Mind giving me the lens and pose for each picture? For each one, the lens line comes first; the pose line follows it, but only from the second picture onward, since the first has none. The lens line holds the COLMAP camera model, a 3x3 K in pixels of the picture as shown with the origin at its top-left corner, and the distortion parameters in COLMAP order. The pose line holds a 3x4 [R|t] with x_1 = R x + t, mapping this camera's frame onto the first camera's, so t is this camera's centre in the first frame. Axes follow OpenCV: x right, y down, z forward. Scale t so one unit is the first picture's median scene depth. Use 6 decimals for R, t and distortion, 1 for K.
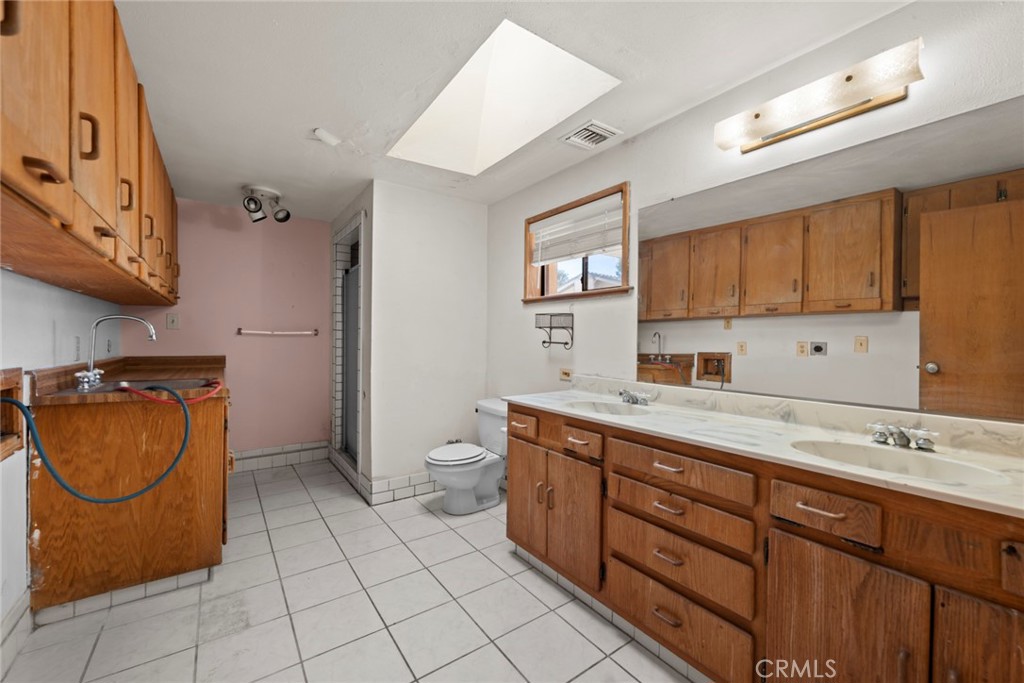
lens RADIAL K [[410.6, 0, 513.4], [0, 410.6, 336.9], [0, 0, 1]] dist [-0.001877, 0.000777]
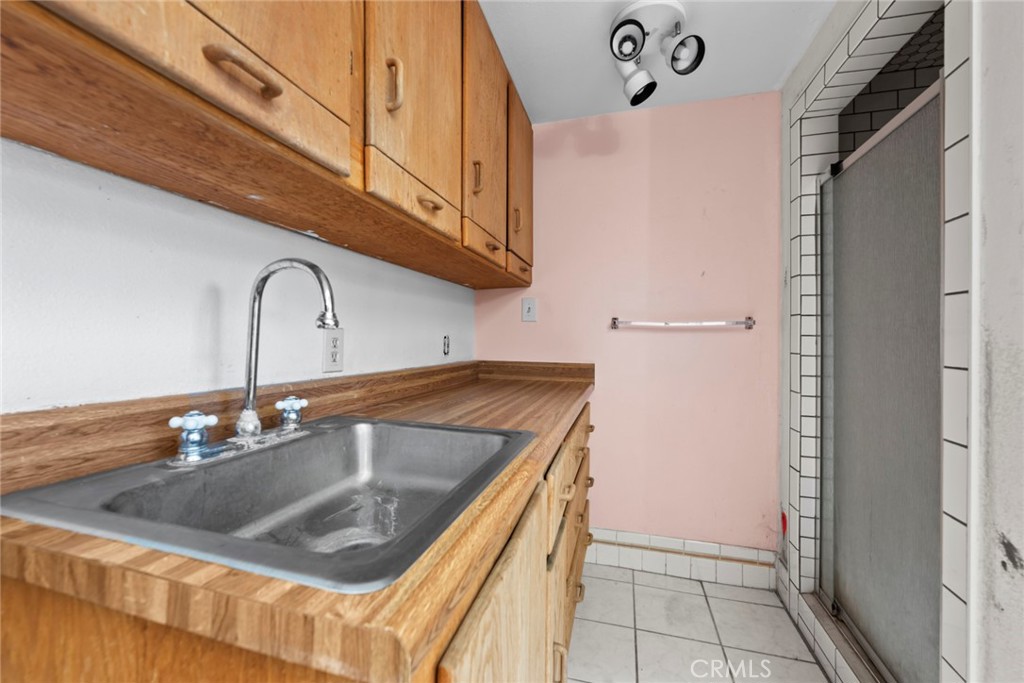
lens RADIAL K [[410.6, 0, 513.4], [0, 410.6, 336.9], [0, 0, 1]] dist [-0.001877, 0.000777]
pose [[0.634069, -0.002611, -0.773272, -0.305129], [-0.001520, 0.999988, -0.004623, 0.009248], [0.773275, 0.004107, 0.634058, 0.514929]]
